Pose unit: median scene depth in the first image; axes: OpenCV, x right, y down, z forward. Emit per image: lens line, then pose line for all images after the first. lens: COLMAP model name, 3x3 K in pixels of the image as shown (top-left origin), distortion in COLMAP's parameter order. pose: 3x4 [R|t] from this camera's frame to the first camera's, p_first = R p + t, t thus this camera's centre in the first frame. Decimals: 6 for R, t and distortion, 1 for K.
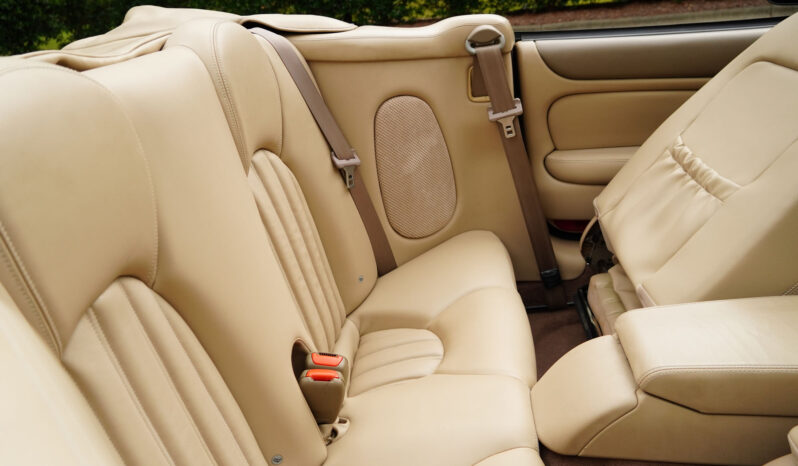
lens RADIAL K [[599.1, 0, 399.0], [0, 599.1, 233.0], [0, 0, 1]] dist [-0.046507, 0.056601]
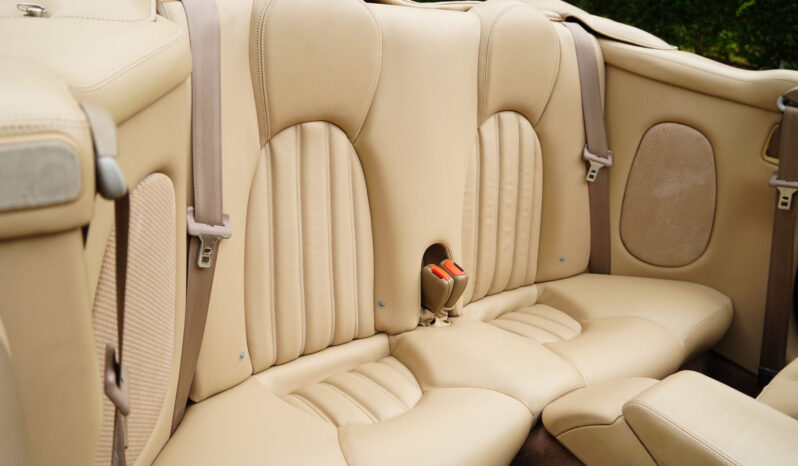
lens RADIAL K [[599.1, 0, 399.0], [0, 599.1, 233.0], [0, 0, 1]] dist [-0.046507, 0.056601]
pose [[0.669293, 0.451022, -0.590445, 0.368559], [-0.454765, 0.877108, 0.154499, -0.000358], [0.587567, 0.165108, 0.792152, -0.071533]]
